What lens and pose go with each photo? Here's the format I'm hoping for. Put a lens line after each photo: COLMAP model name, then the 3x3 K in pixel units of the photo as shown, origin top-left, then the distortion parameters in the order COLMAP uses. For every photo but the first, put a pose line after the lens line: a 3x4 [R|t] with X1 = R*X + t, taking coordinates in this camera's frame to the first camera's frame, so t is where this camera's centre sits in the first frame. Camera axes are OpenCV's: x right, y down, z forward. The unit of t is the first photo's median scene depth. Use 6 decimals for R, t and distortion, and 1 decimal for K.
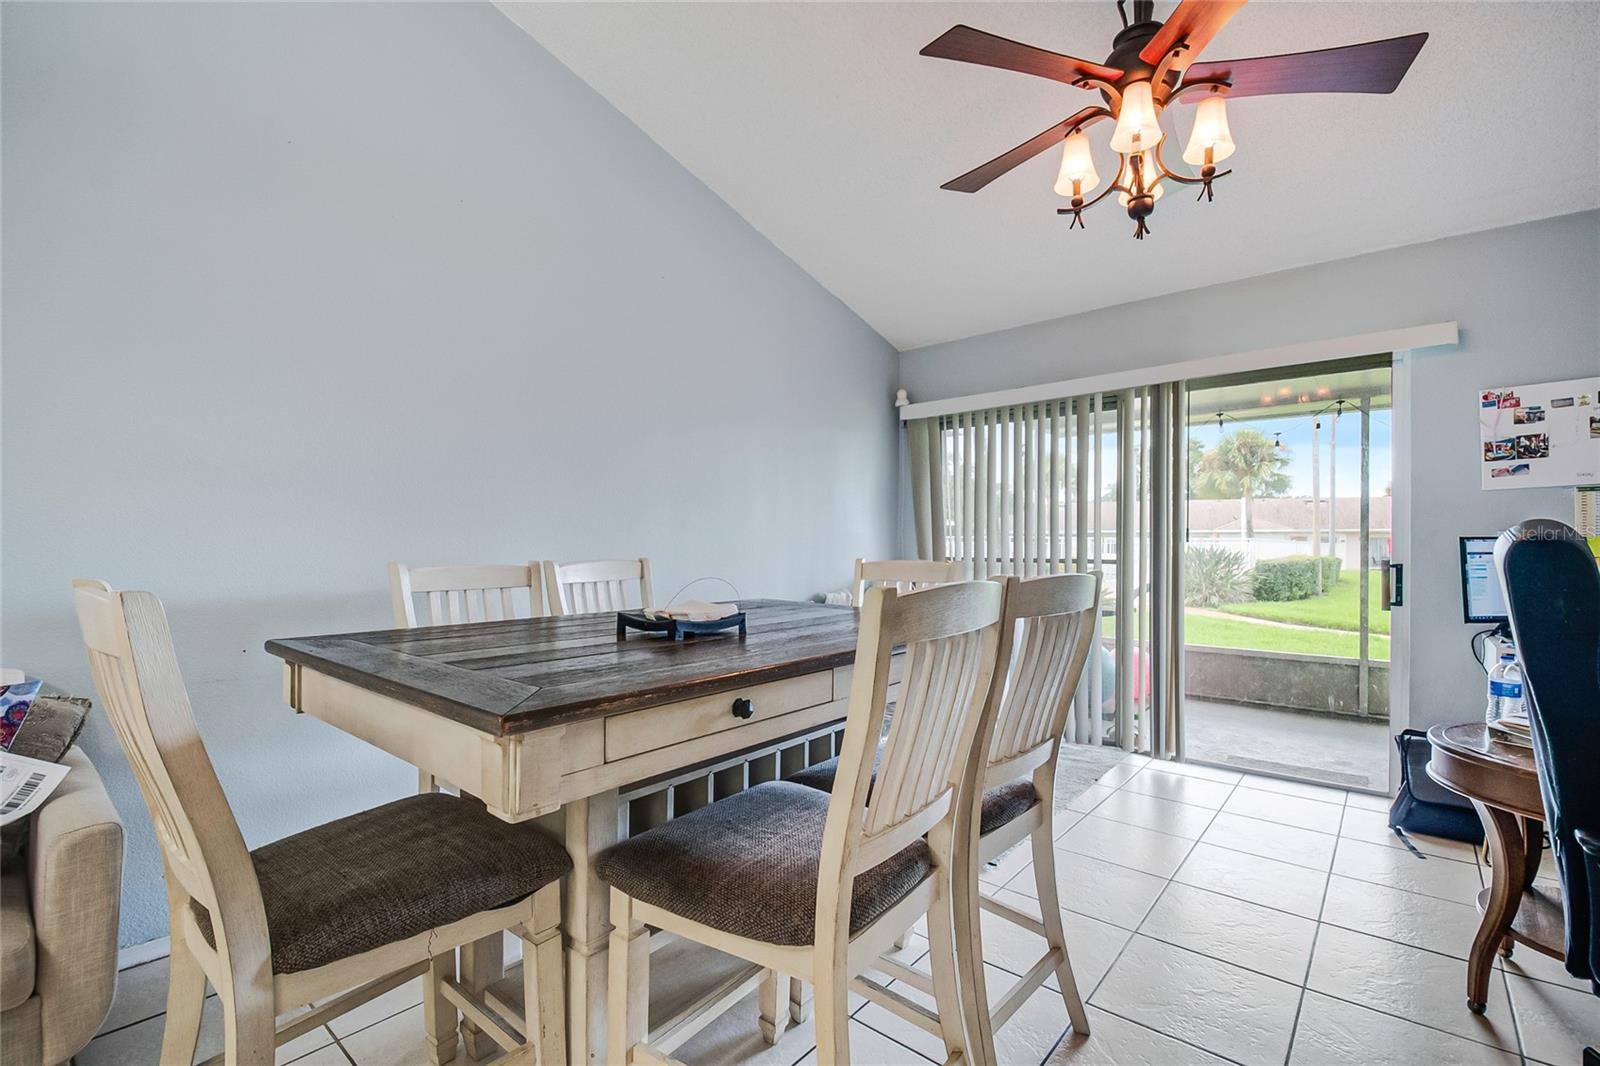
lens RADIAL K [[704.6, 0, 813.0], [0, 704.6, 554.2], [0, 0, 1]] dist [0.023796, -0.024042]
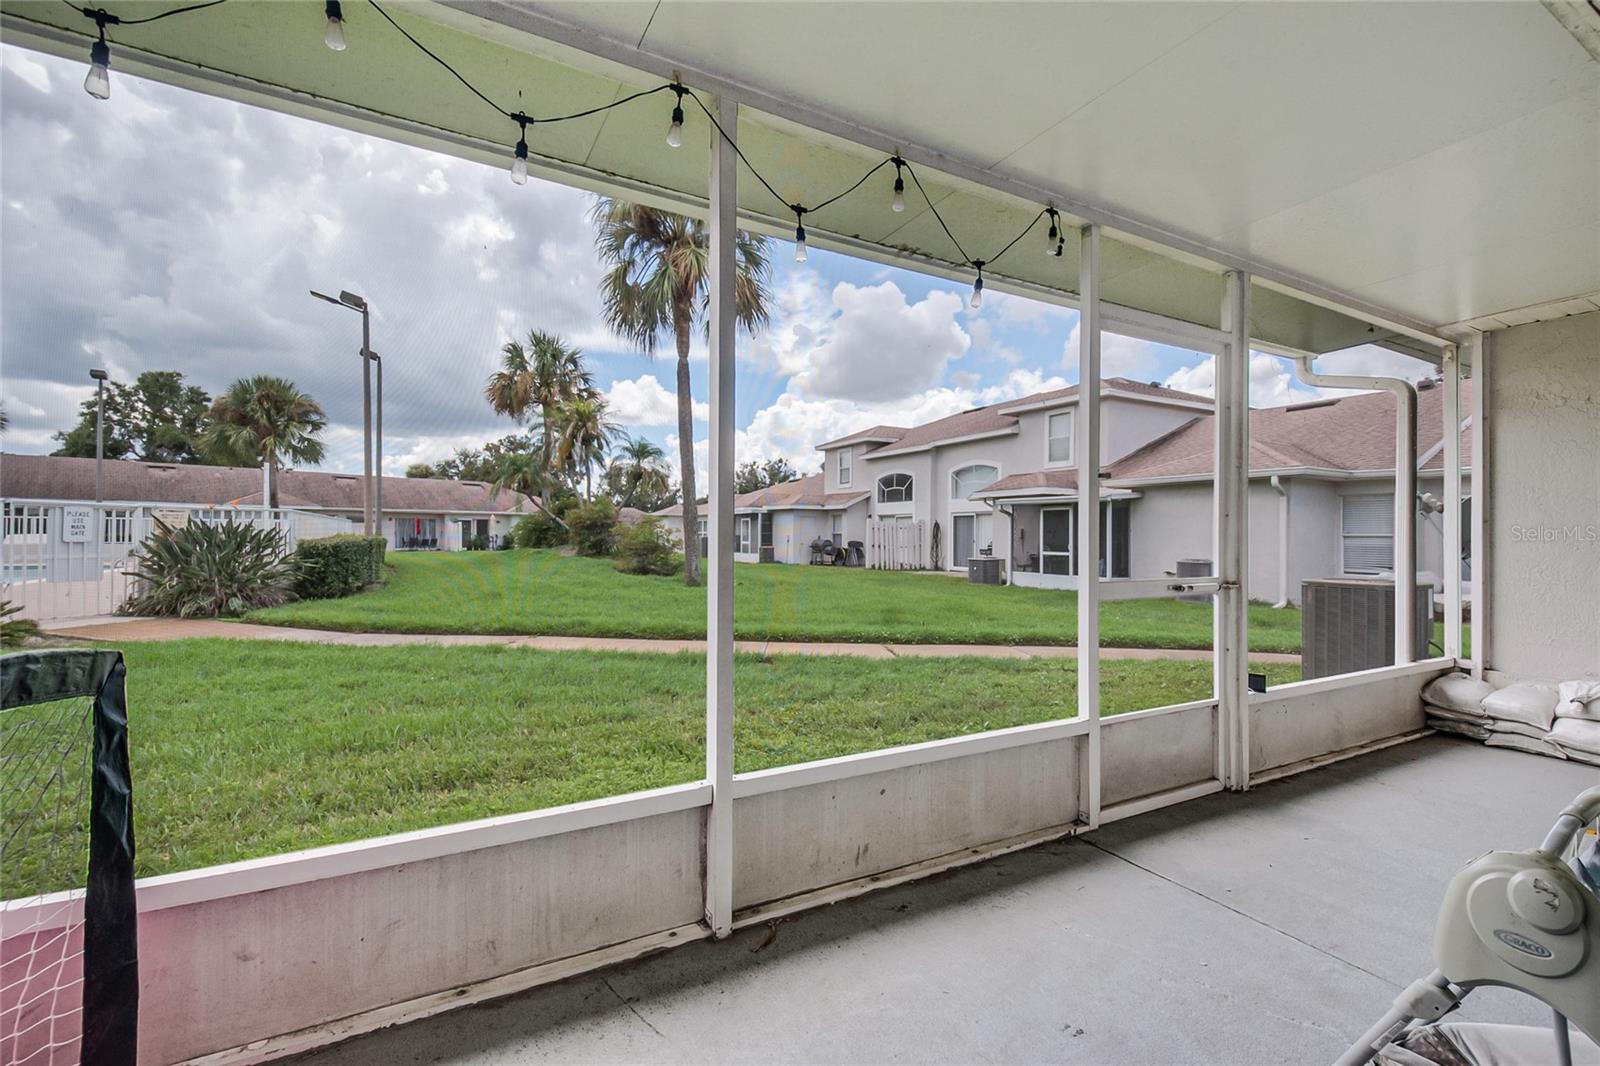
lens RADIAL K [[705.8, 0, 807.4], [0, 705.8, 537.4], [0, 0, 1]] dist [0.000514, -0.021958]
pose [[0.348637, -0.002423, 0.937255, 0.714172], [0.001253, 0.999997, 0.002119, 0.020712], [-0.937257, 0.000436, 0.348639, 1.351411]]
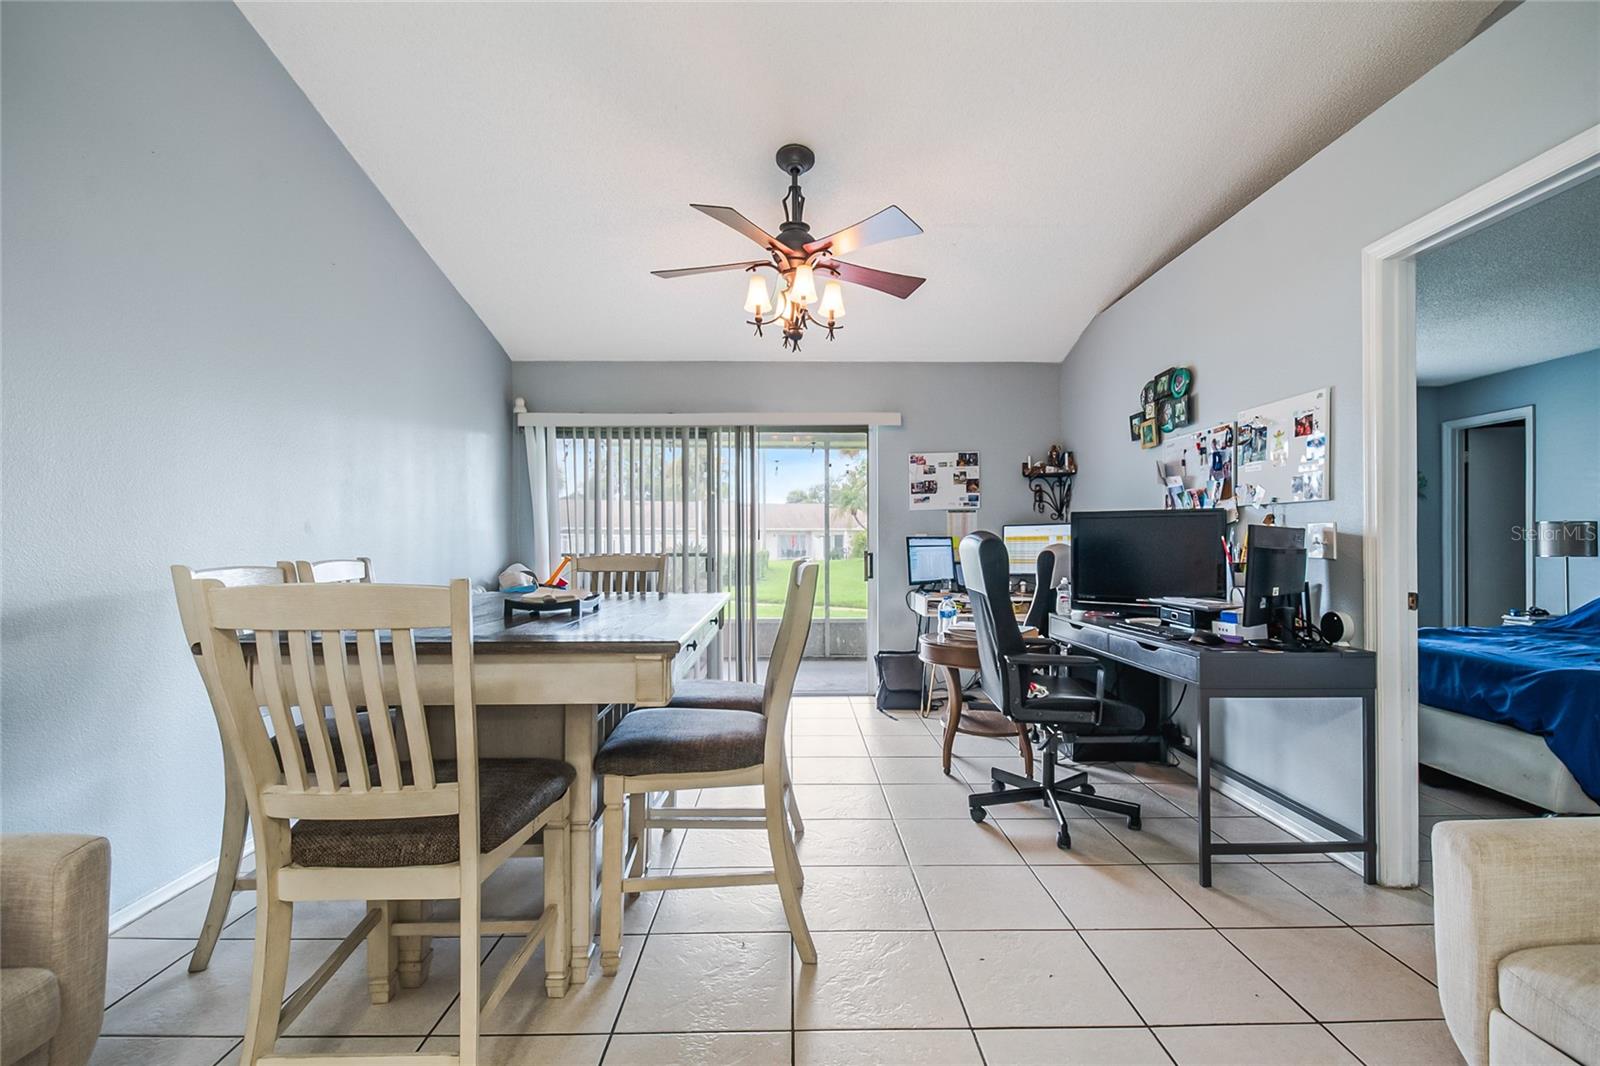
lens RADIAL K [[715.2, 0, 817.3], [0, 715.2, 554.3], [0, 0, 1]] dist [0.027444, -0.026359]
pose [[0.743798, -0.015689, 0.668221, -0.384021], [0.012075, 0.999877, 0.010034, -0.001197], [-0.668296, 0.000605, 0.743896, -0.159681]]
